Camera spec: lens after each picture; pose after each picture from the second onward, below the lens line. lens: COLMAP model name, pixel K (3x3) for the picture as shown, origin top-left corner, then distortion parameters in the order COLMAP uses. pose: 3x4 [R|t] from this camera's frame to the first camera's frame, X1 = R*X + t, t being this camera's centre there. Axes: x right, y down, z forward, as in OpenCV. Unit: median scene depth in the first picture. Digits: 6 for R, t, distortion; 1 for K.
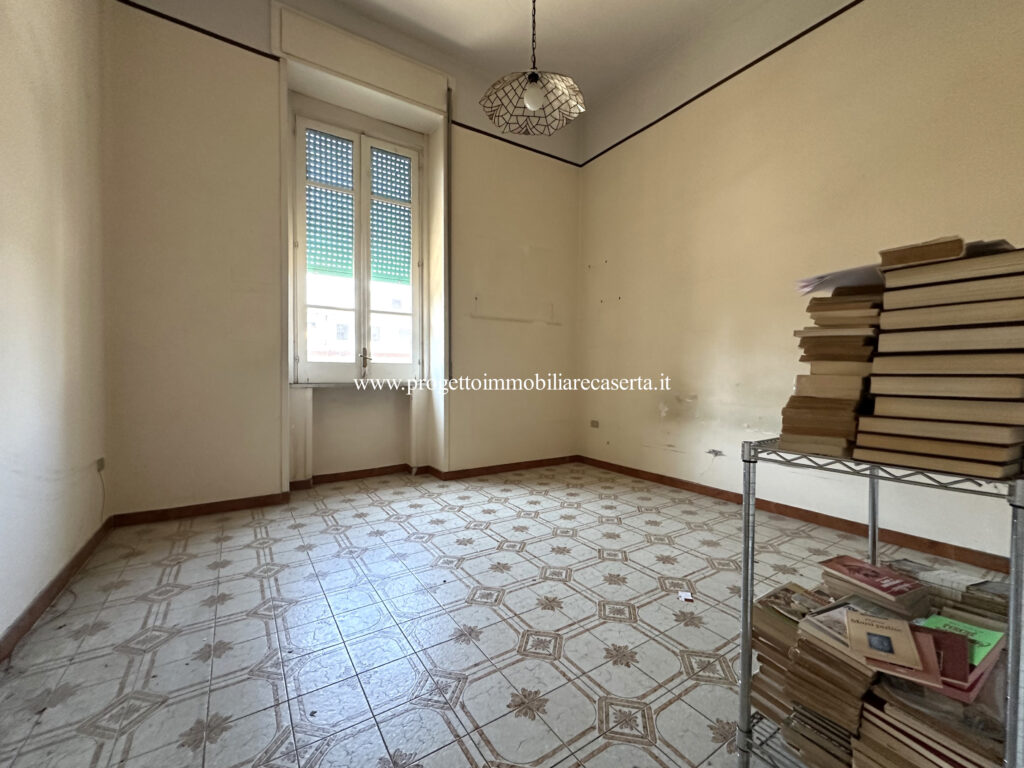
lens RADIAL K [[418.7, 0, 512.0], [0, 418.7, 384.0], [0, 0, 1]] dist [-0.002237, 0.000078]
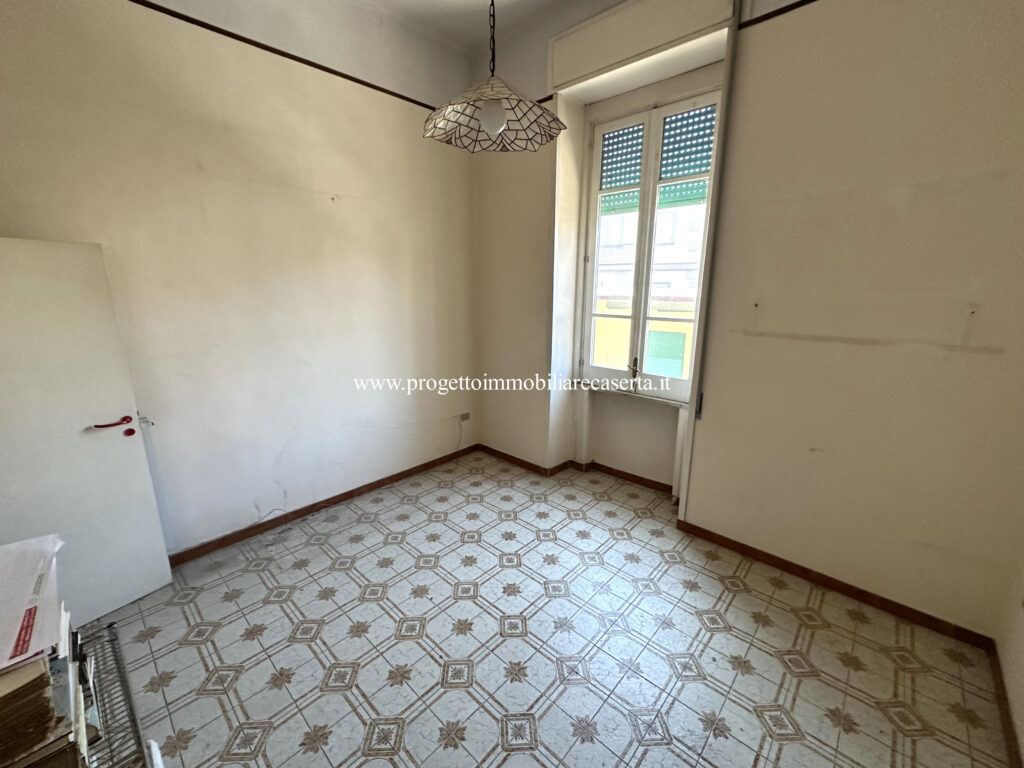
lens RADIAL K [[418.7, 0, 512.0], [0, 418.7, 384.0], [0, 0, 1]] dist [-0.002237, 0.000078]
pose [[0.236330, 0.222845, -0.945774, 0.701060], [-0.022834, 0.974351, 0.223873, -0.331002], [0.971405, -0.031312, 0.235357, 0.704379]]
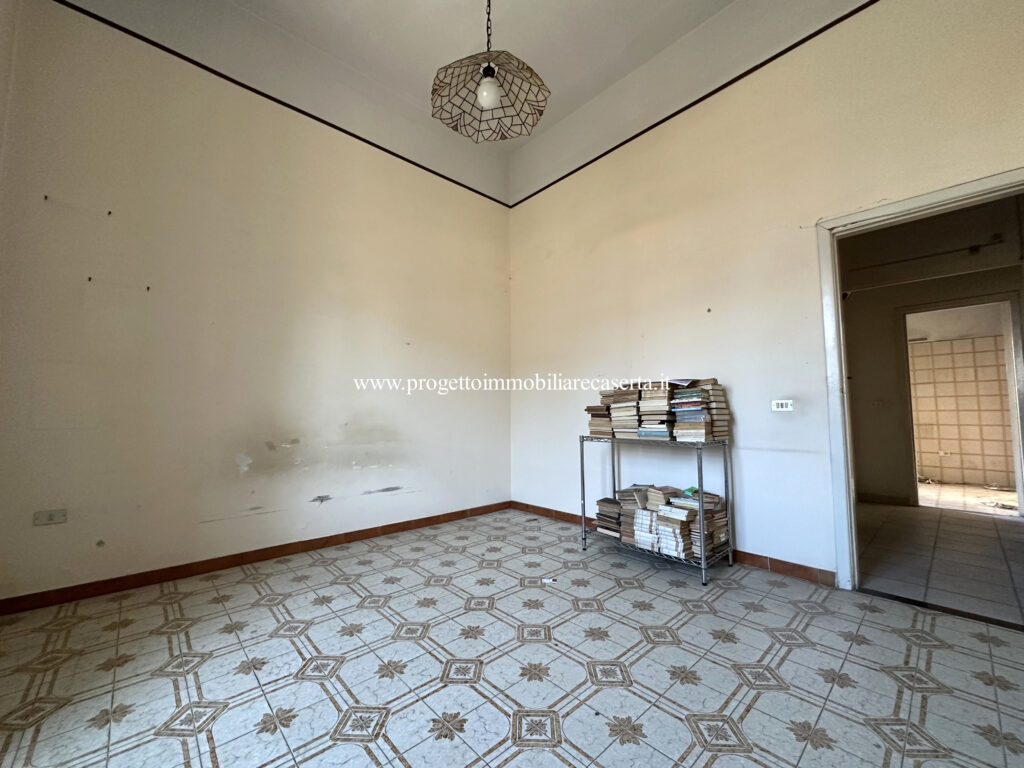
lens RADIAL K [[418.7, 0, 512.0], [0, 418.7, 384.0], [0, 0, 1]] dist [-0.002237, 0.000078]
pose [[-0.155759, 0.061613, 0.985872, -0.631480], [0.028304, 0.997921, -0.057894, -0.028469], [-0.987390, 0.018886, -0.157179, 0.909855]]
